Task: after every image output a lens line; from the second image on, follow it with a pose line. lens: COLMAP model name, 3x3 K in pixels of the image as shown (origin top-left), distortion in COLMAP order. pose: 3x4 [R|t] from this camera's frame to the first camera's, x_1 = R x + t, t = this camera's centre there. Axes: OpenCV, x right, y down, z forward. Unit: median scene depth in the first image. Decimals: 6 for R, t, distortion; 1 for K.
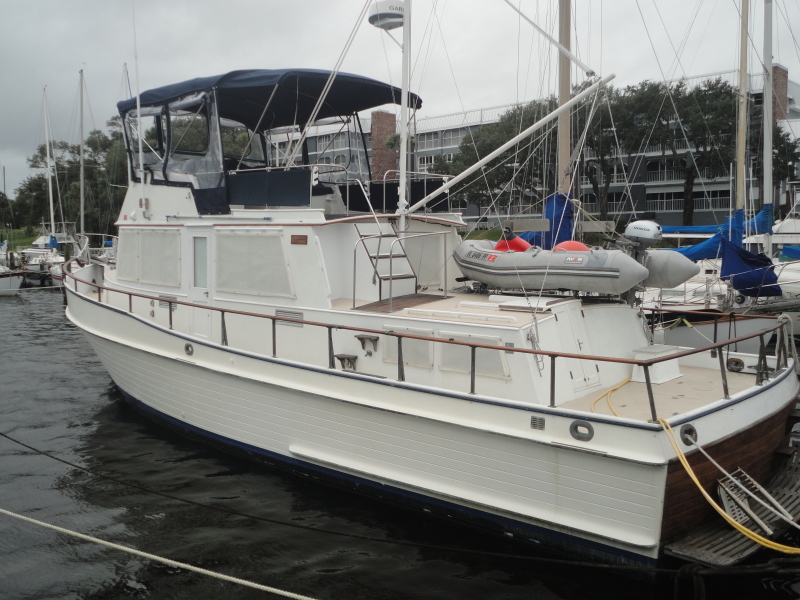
lens RADIAL K [[735.4, 0, 400.0], [0, 735.4, 300.0], [0, 0, 1]] dist [-0.038144, 0.000479]
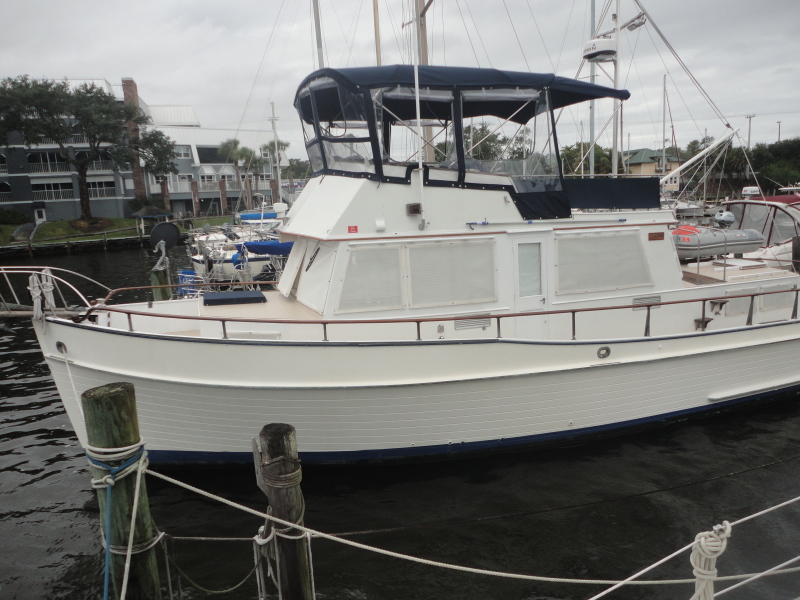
lens RADIAL K [[580.0, 0, 400.0], [0, 580.0, 300.0], [0, 0, 1]] dist [0.003612, 0.001183]
pose [[0.483161, -0.164562, 0.859927, -1.009552], [0.117478, 0.985481, 0.122582, -0.124653], [-0.867614, 0.041796, 0.495479, 0.768343]]
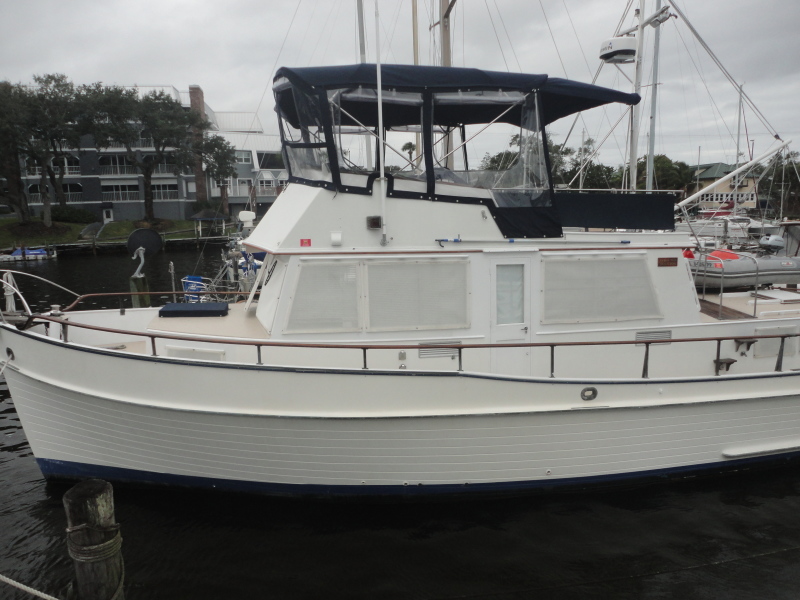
lens RADIAL K [[587.1, 0, 389.0], [0, 587.1, 301.9], [0, 0, 1]] dist [-0.002721, 0.003201]
pose [[0.591747, -0.128150, 0.795873, -0.893871], [0.083767, 0.991714, 0.097401, -0.120144], [-0.801760, 0.009031, 0.597578, 0.701757]]
